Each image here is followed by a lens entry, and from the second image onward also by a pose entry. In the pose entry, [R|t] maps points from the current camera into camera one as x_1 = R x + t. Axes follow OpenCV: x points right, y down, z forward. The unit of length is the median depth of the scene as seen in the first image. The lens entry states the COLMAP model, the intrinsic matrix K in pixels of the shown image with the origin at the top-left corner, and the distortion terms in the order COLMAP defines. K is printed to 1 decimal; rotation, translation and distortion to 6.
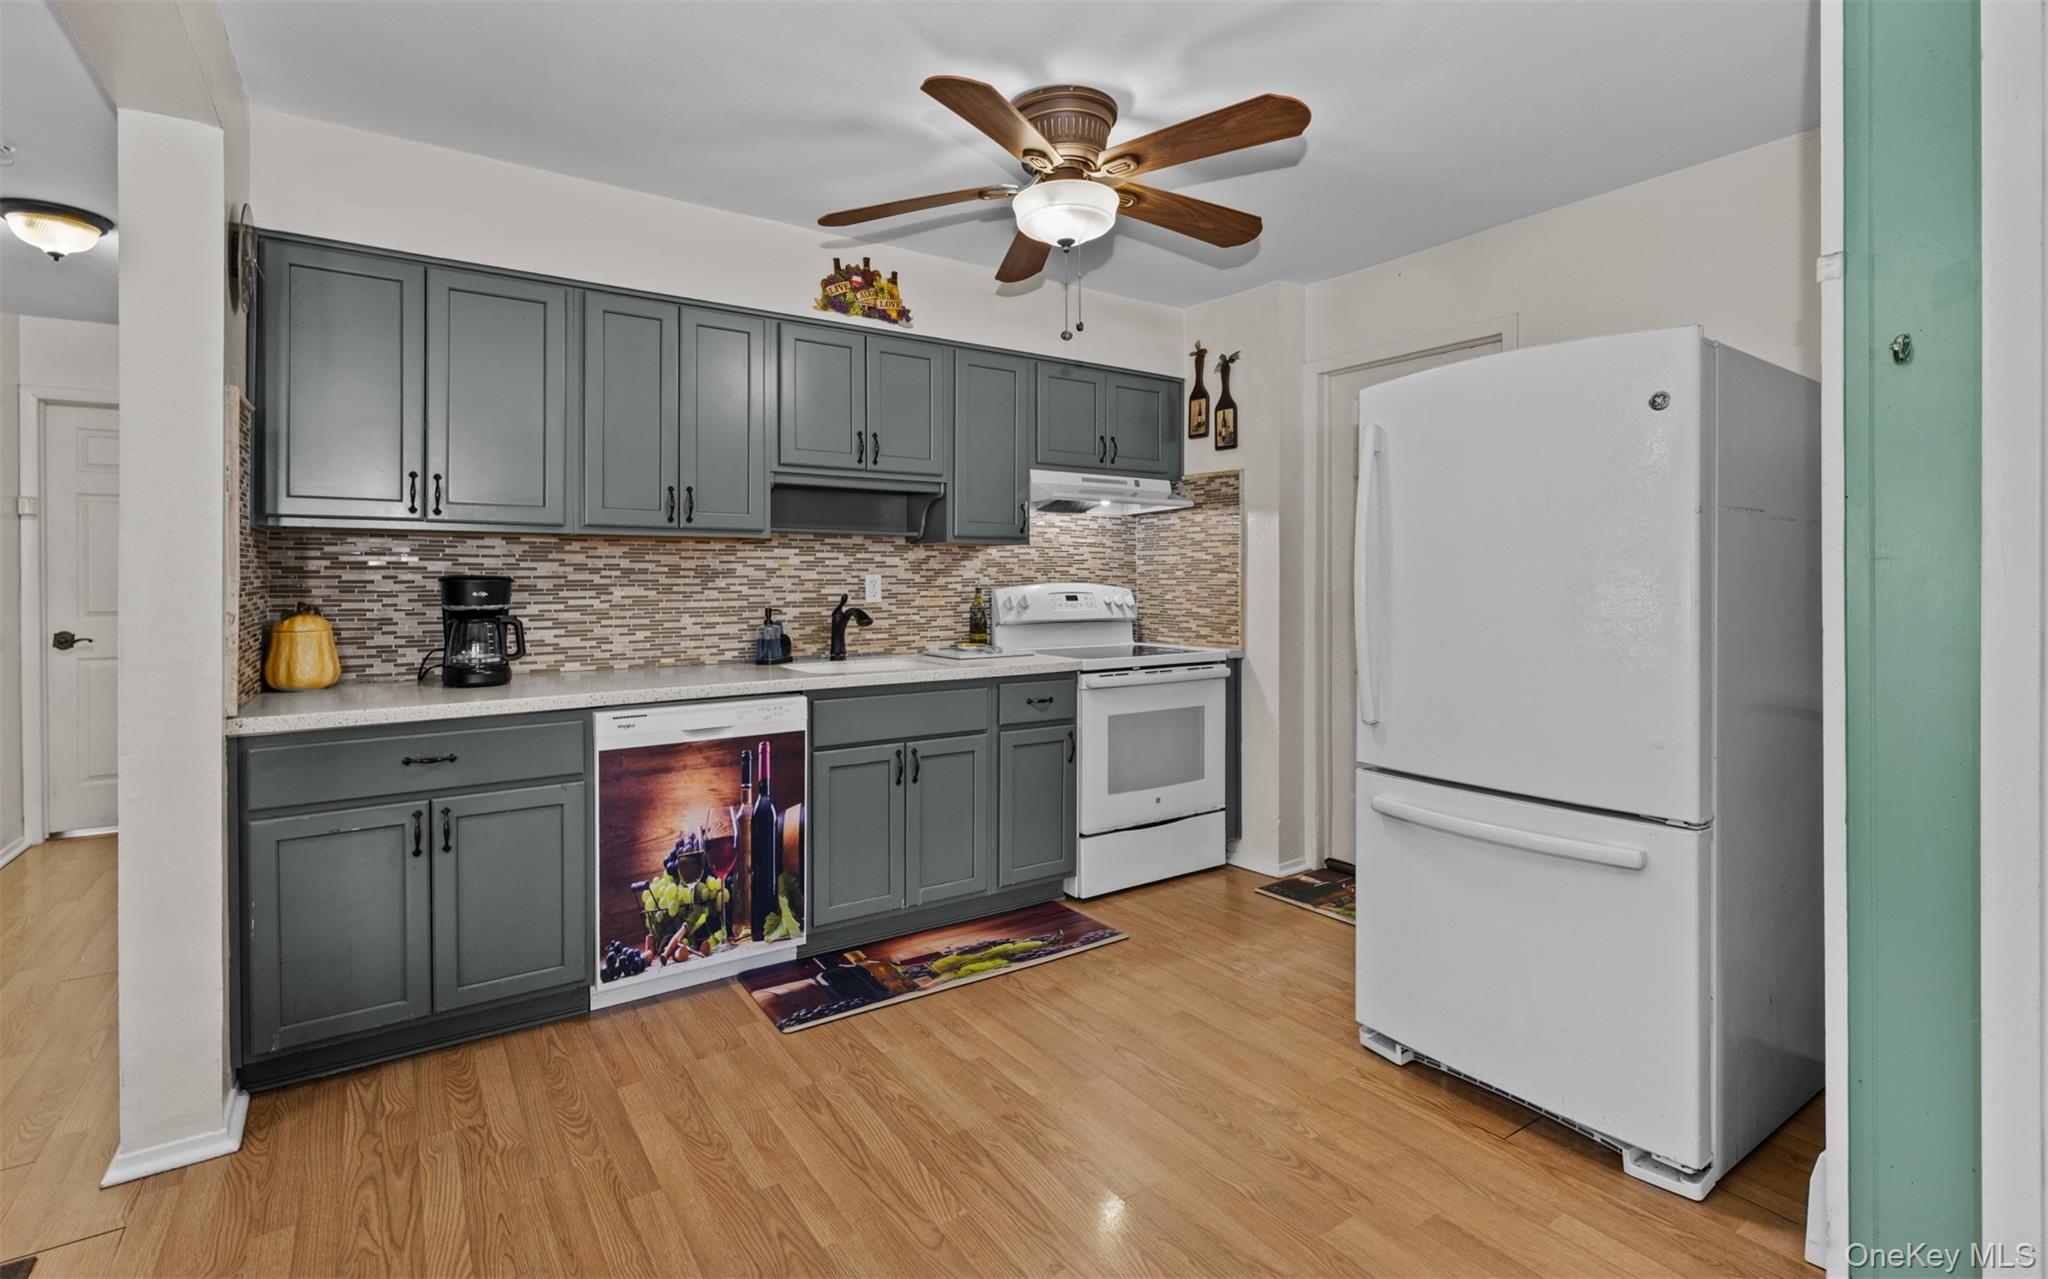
lens RADIAL K [[936.2, 0, 1025.7], [0, 936.2, 575.8], [0, 0, 1]] dist [-0.001743, -0.000190]
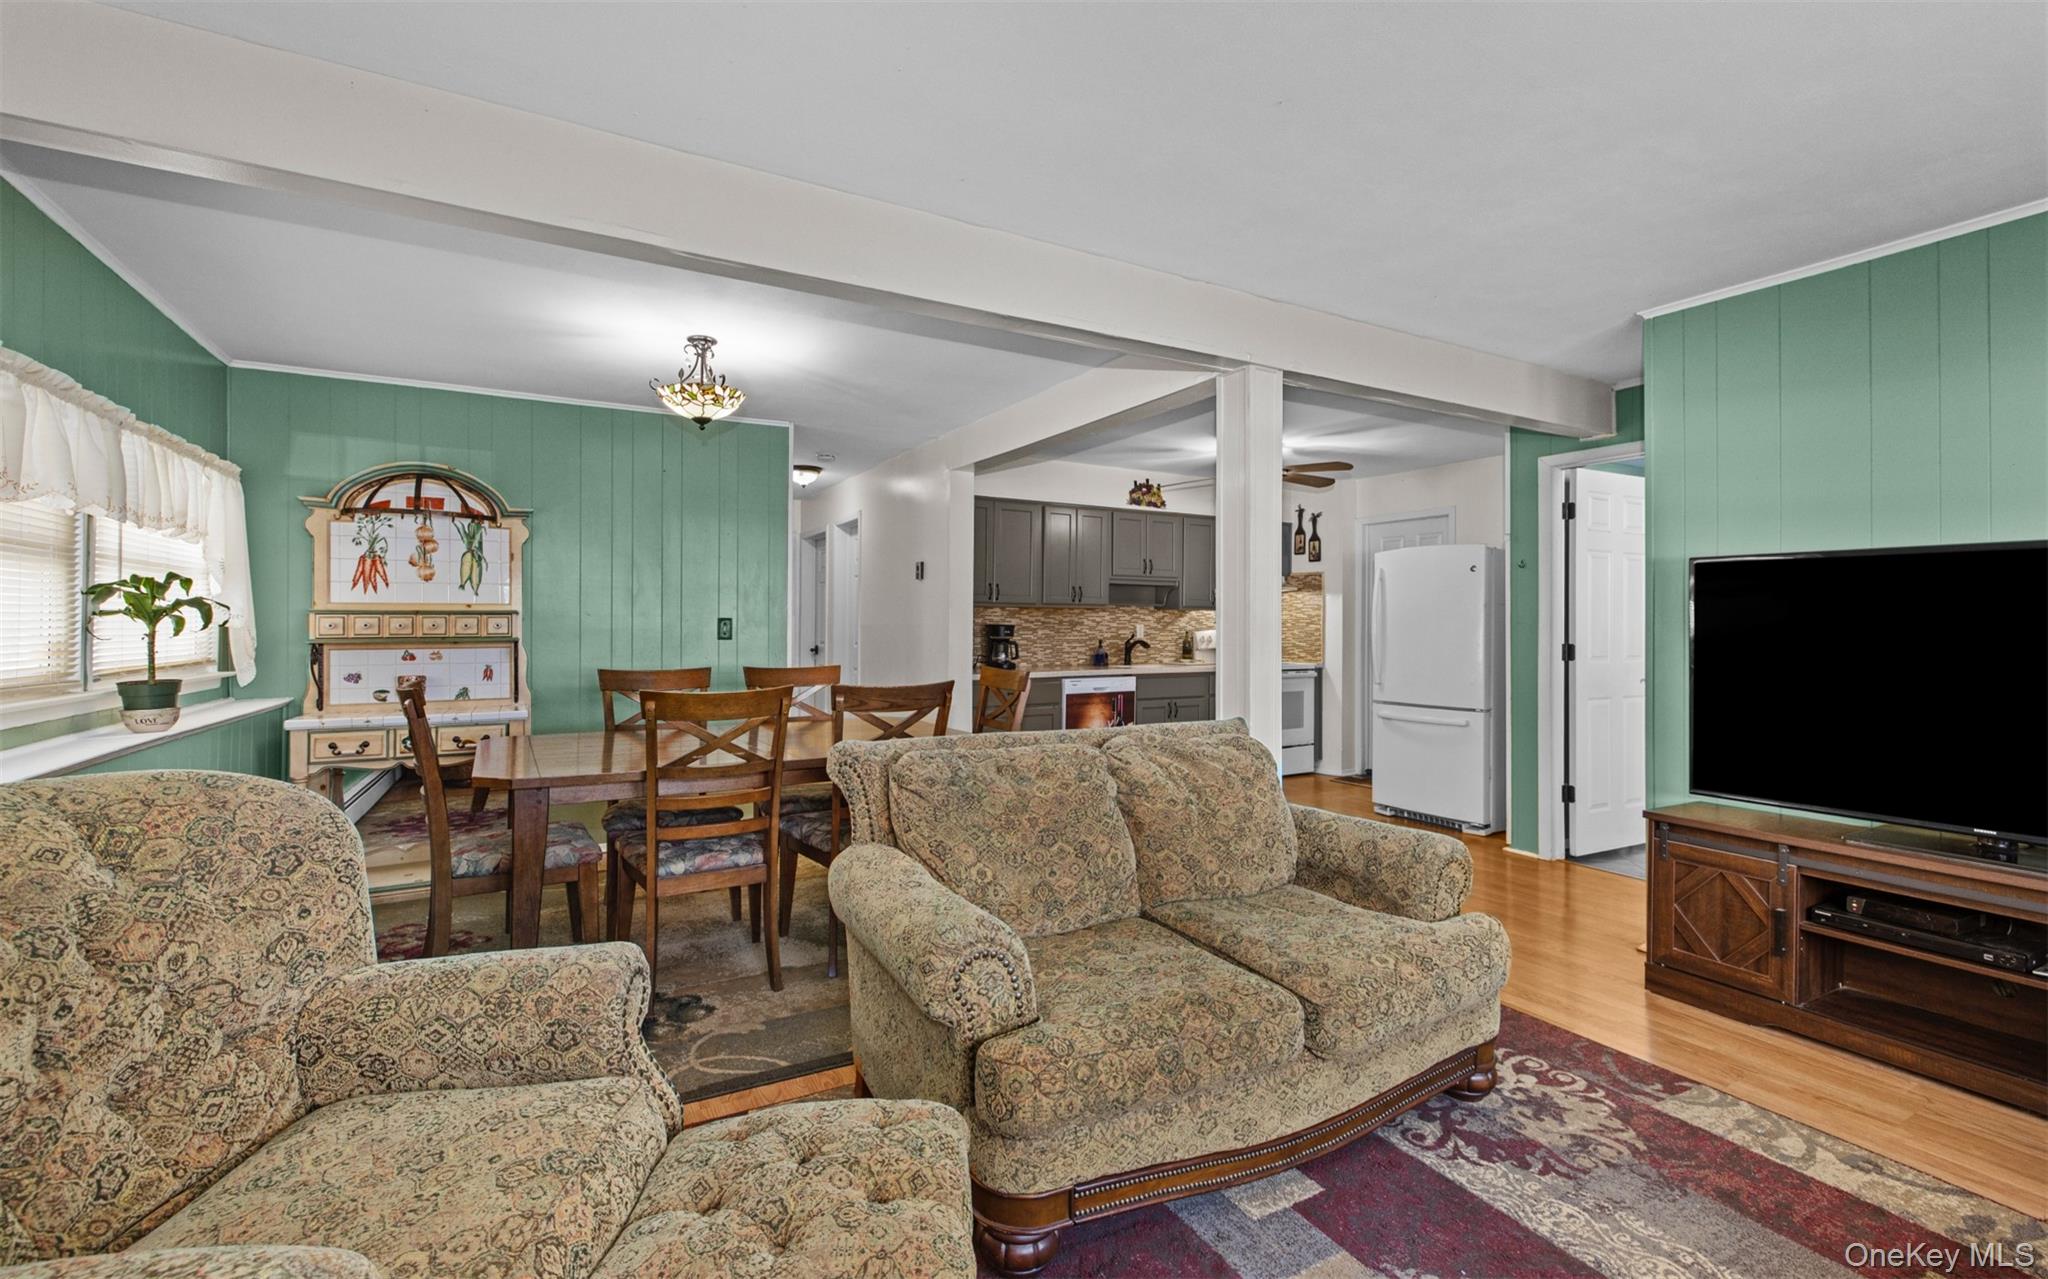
lens RADIAL K [[861.0, 0, 1022.3], [0, 861.0, 617.2], [0, 0, 1]] dist [0.000557, -0.000071]
pose [[0.995823, 0.005998, -0.091103, -0.262882], [-0.006469, 0.999967, -0.004875, -0.006671], [0.091071, 0.005444, 0.995830, -0.968550]]
